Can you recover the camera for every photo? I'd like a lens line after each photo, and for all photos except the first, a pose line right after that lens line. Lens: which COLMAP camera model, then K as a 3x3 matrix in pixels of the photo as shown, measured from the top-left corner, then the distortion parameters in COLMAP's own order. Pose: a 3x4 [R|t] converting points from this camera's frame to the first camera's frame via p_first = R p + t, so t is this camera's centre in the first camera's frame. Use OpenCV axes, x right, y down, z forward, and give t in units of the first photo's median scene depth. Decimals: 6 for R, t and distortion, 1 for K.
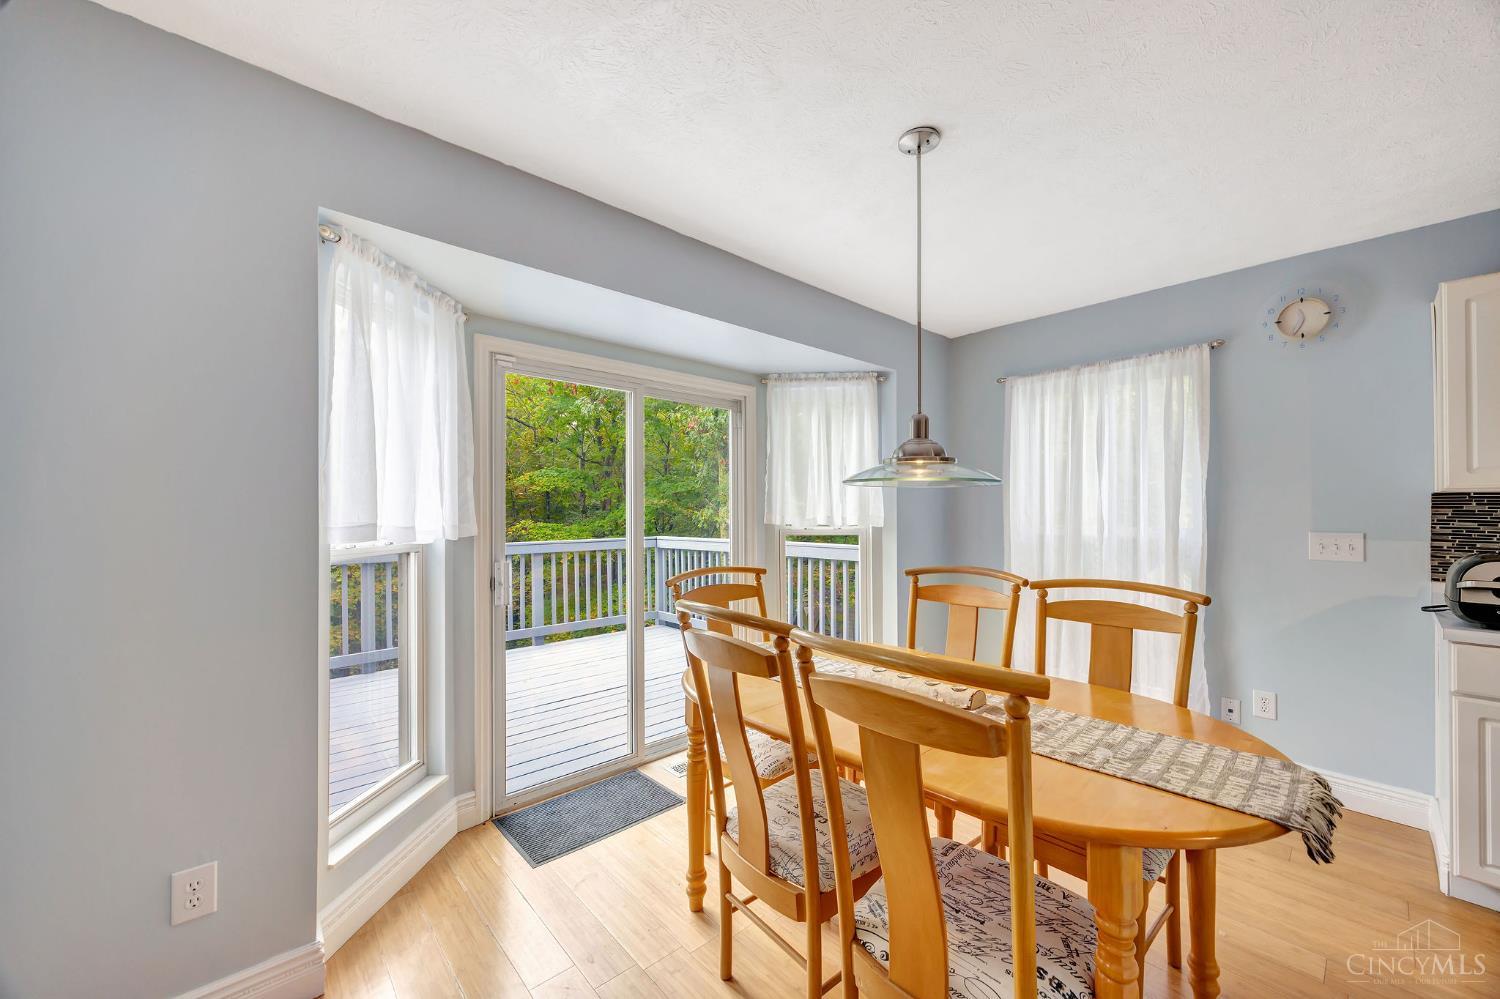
lens RADIAL K [[568.0, 0, 750.0], [0, 568.0, 499.5], [0, 0, 1]] dist [-0.024244, 0.000026]
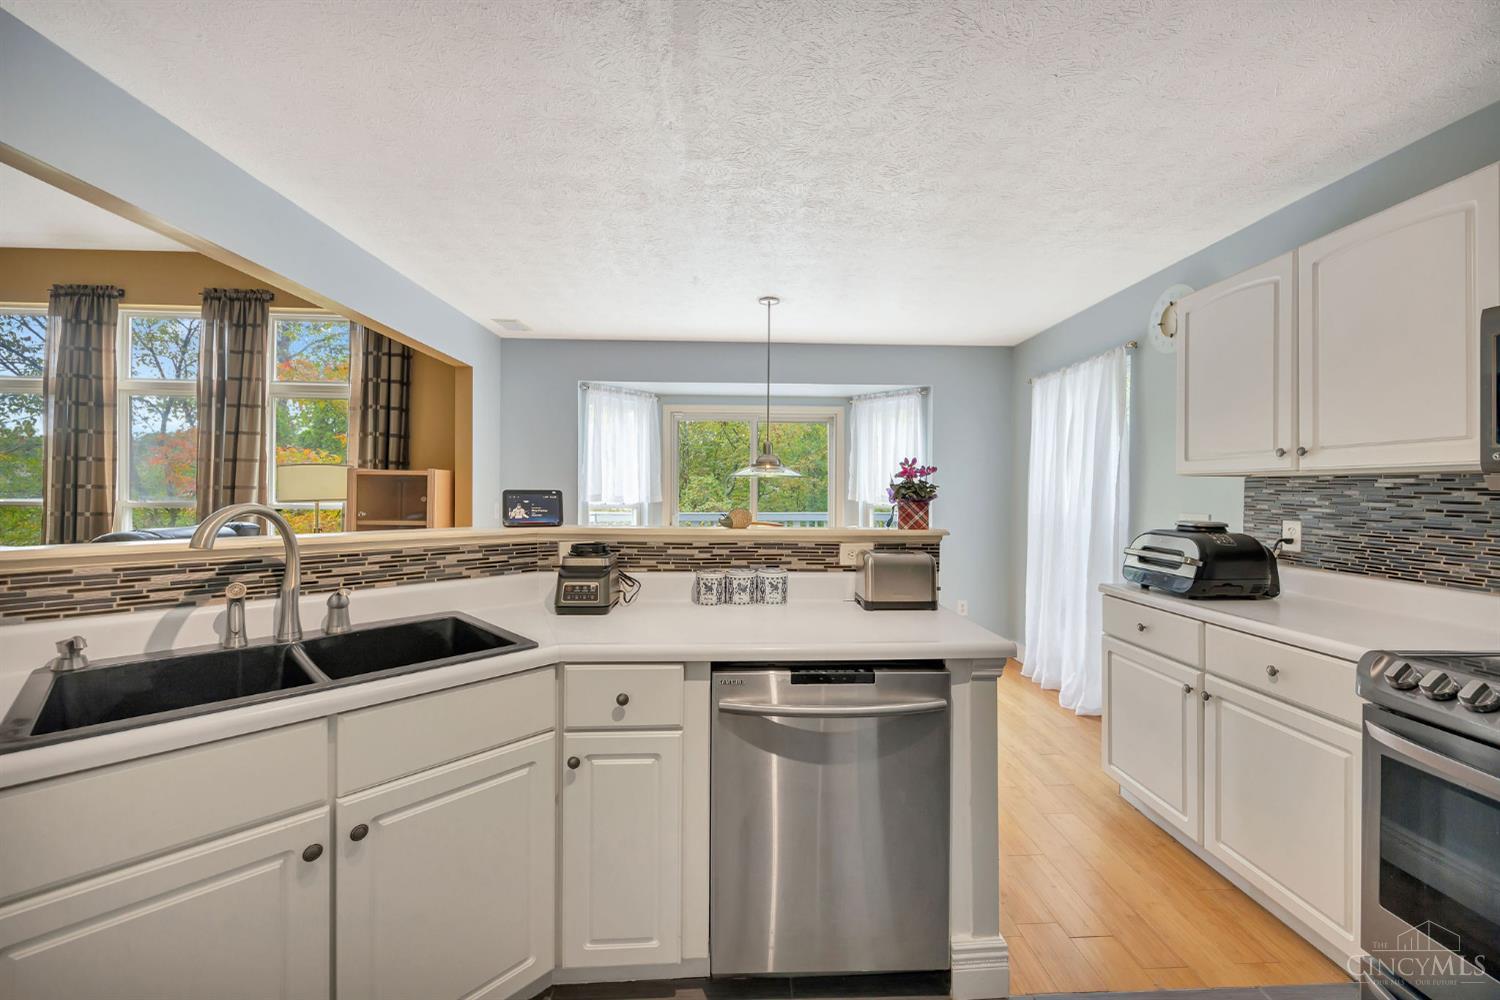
lens RADIAL K [[583.5, 0, 746.8], [0, 583.5, 491.0], [0, 0, 1]] dist [-0.000290, 0.000013]
pose [[0.762031, 0.007025, -0.647502, 0.978628], [0.005111, 0.999845, 0.016862, -0.009659], [0.647520, -0.016159, 0.761877, -0.380510]]
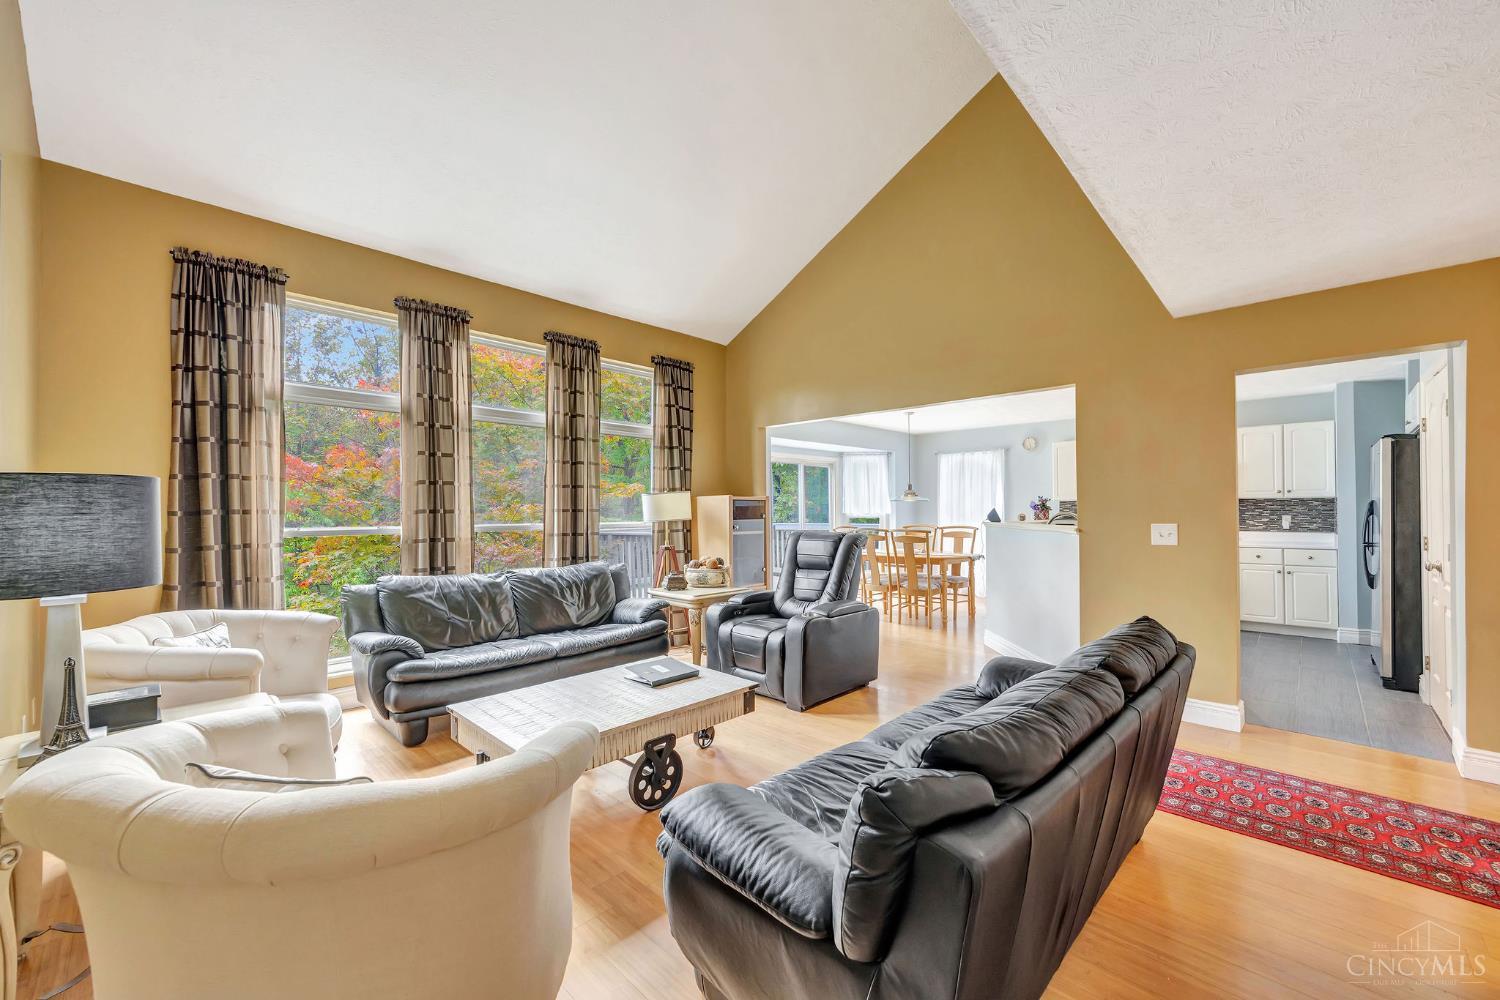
lens RADIAL K [[602.2, 0, 739.0], [0, 602.2, 507.5], [0, 0, 1]] dist [0.002061, 0.000213]
pose [[0.998134, -0.004714, 0.060877, -0.722584], [0.003523, 0.999800, 0.019661, -0.042737], [-0.060958, -0.019410, 0.997952, -1.974448]]
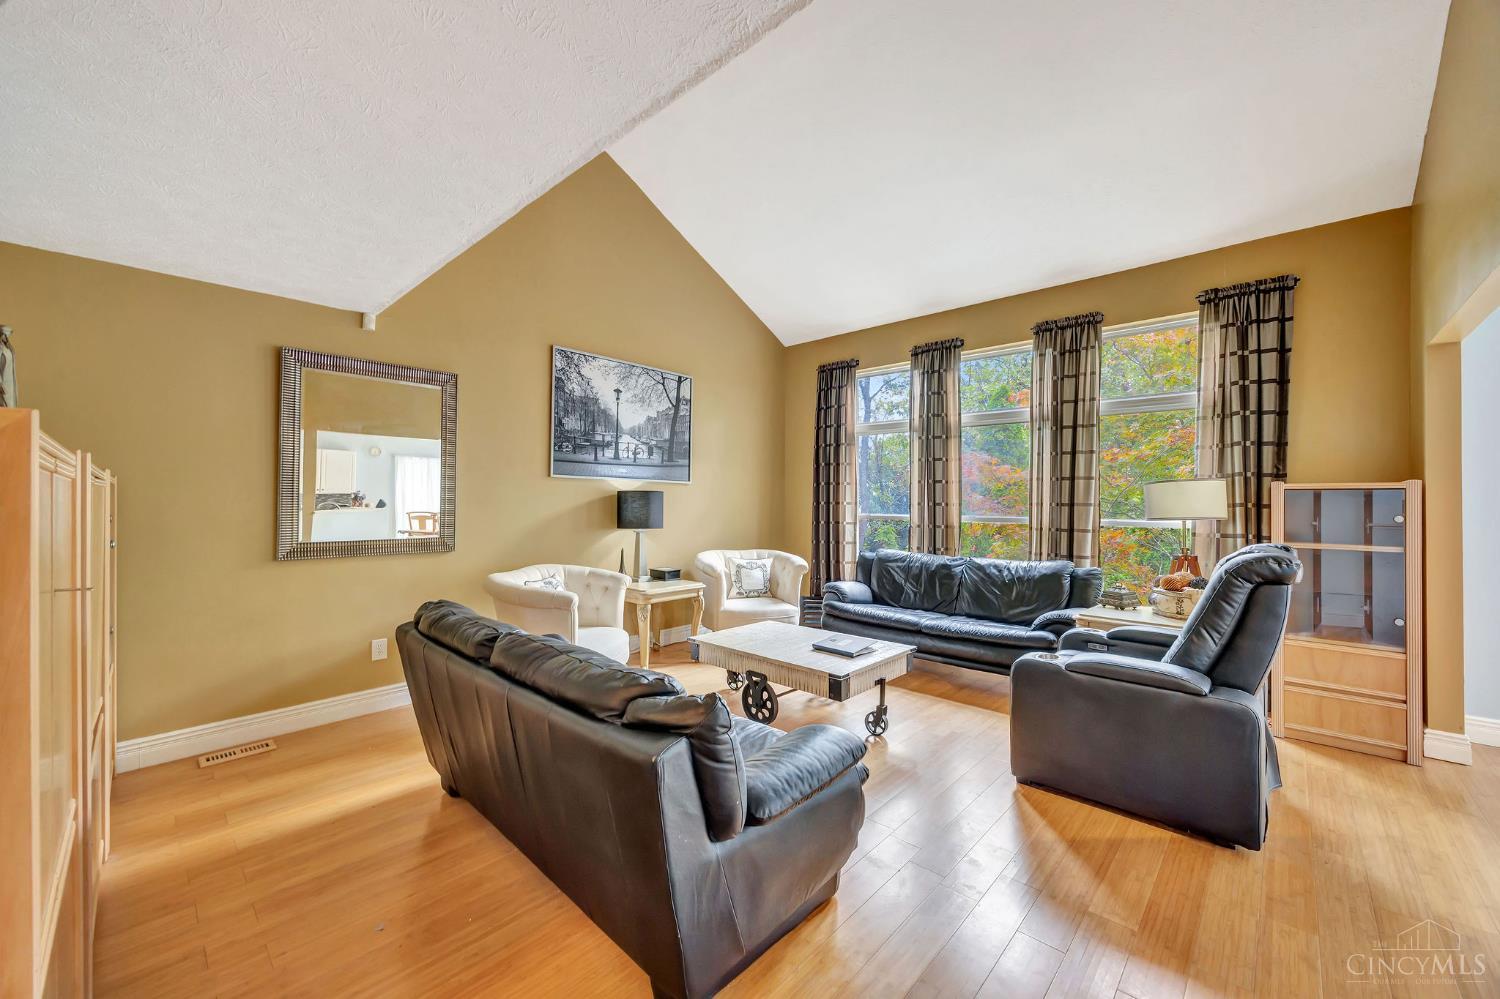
lens RADIAL K [[568.0, 0, 750.0], [0, 568.0, 499.5], [0, 0, 1]] dist [-0.024244, 0.000026]
pose [[0.075517, -0.006226, -0.997125, 0.430129], [0.016050, 0.999859, -0.005027, -0.020456], [0.997015, -0.015624, 0.075607, -1.106371]]
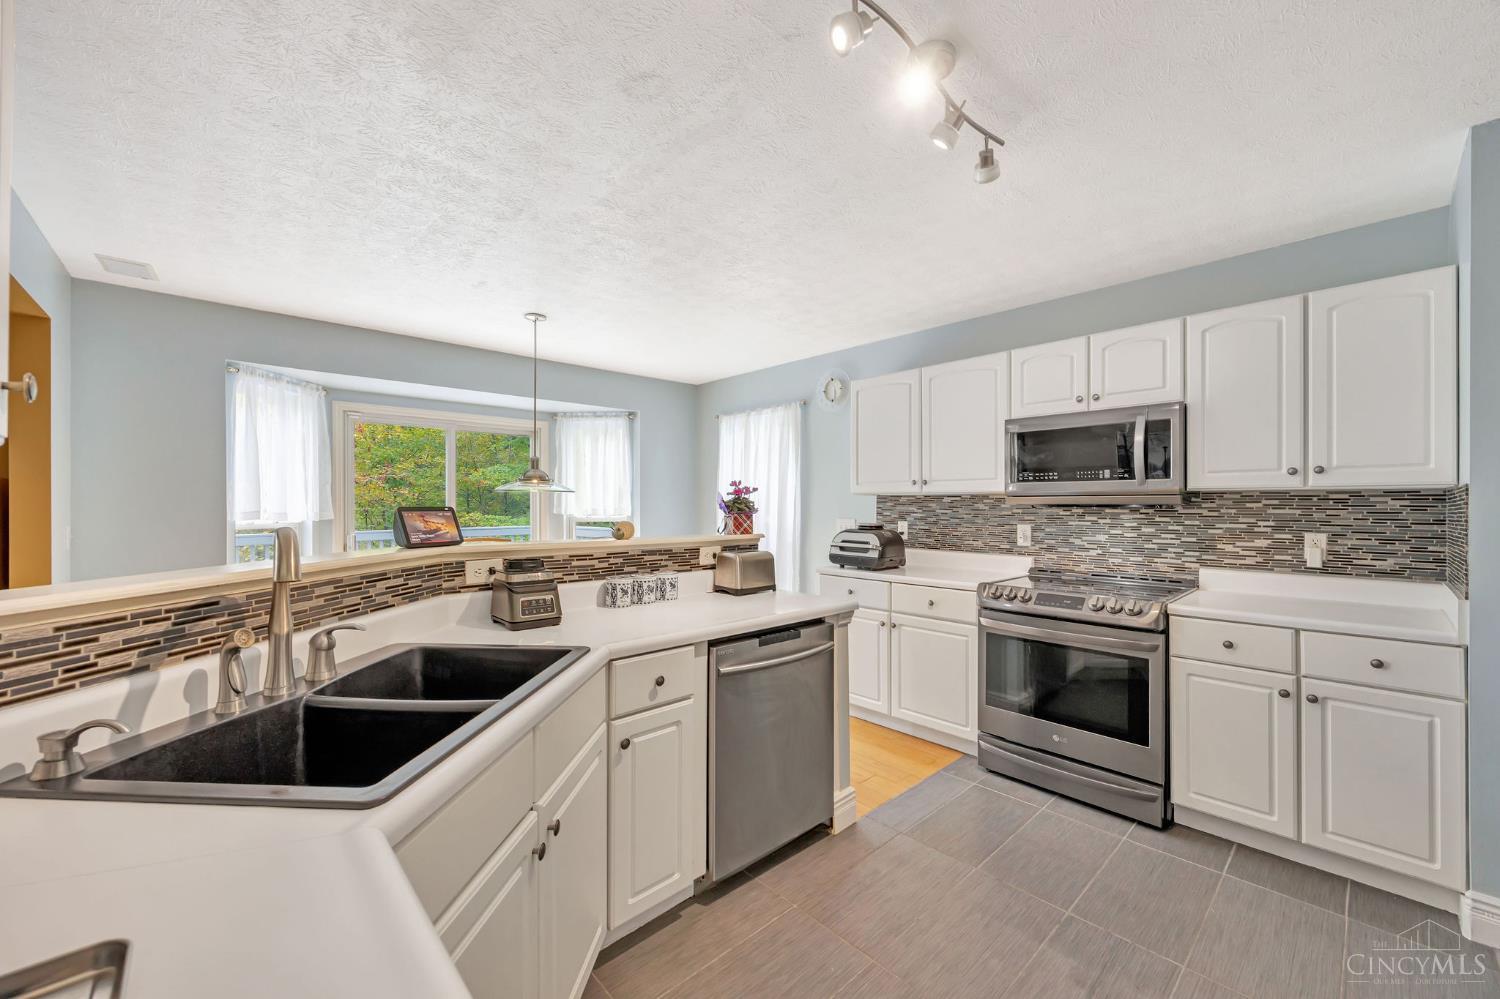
lens RADIAL K [[595.1, 0, 747.1], [0, 595.1, 506.0], [0, 0, 1]] dist [0.000094, -0.000073]
pose [[0.999990, 0.003456, 0.003005, 0.650533], [-0.003521, 0.999755, 0.021865, -0.017264], [-0.002929, -0.021875, 0.999756, -0.691288]]
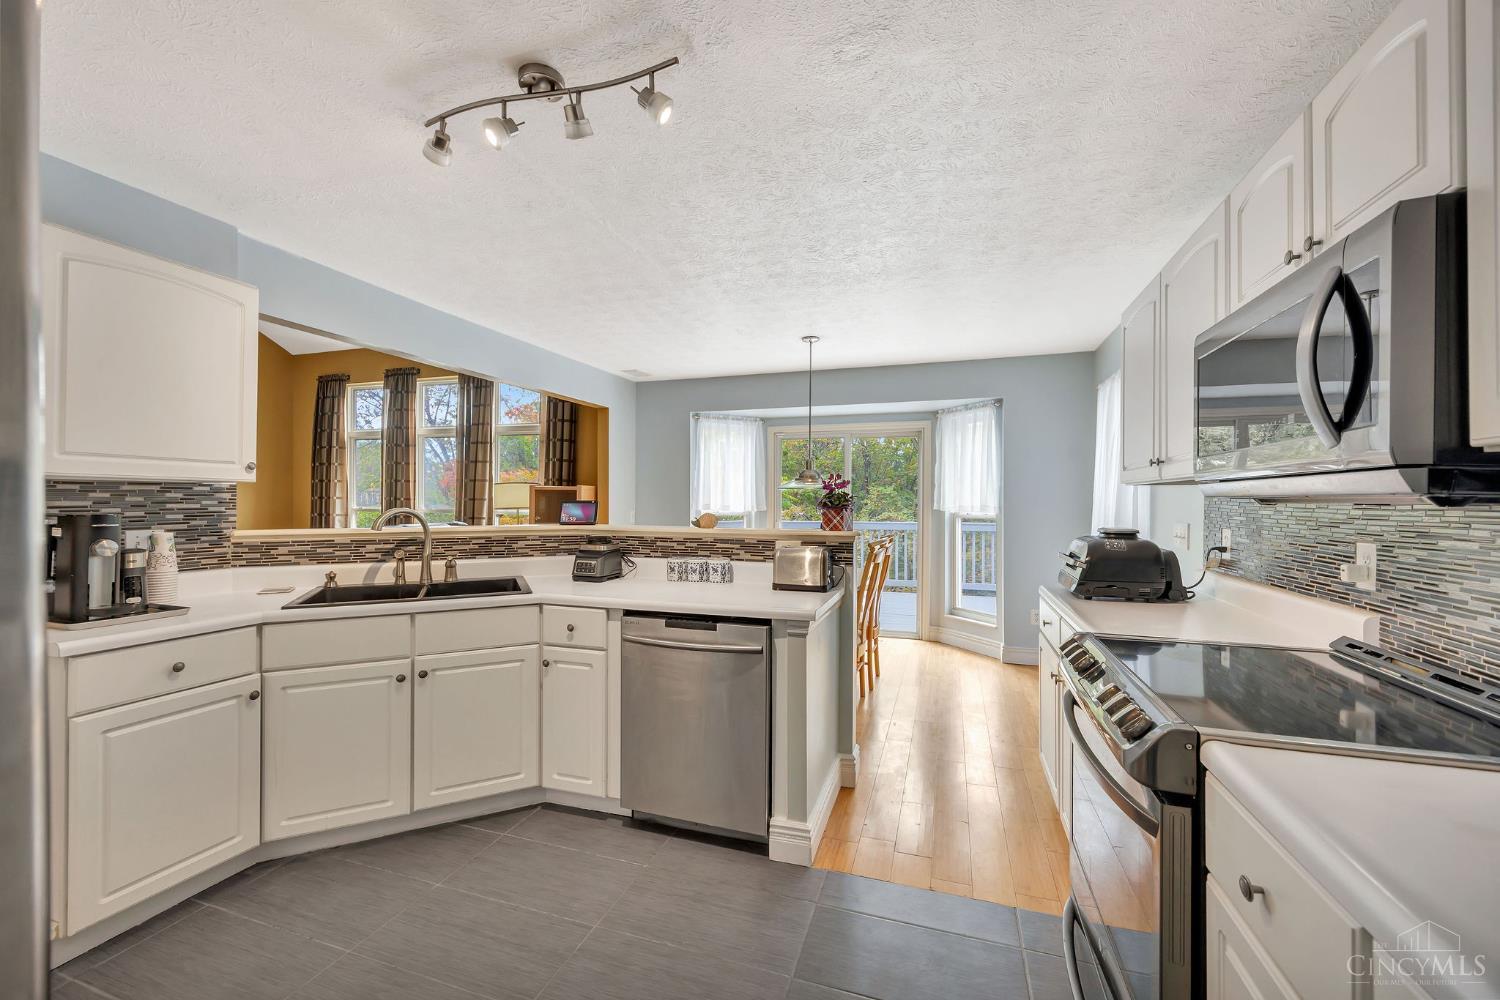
lens RADIAL K [[587.4, 0, 750.0], [0, 587.4, 500.0], [0, 0, 1]] dist [-0.000245, 0.000010]
pose [[0.482082, 0.003133, -0.876121, 1.436060], [0.012858, 0.999861, 0.010651, -0.008262], [0.876032, -0.016400, 0.481974, -0.240356]]
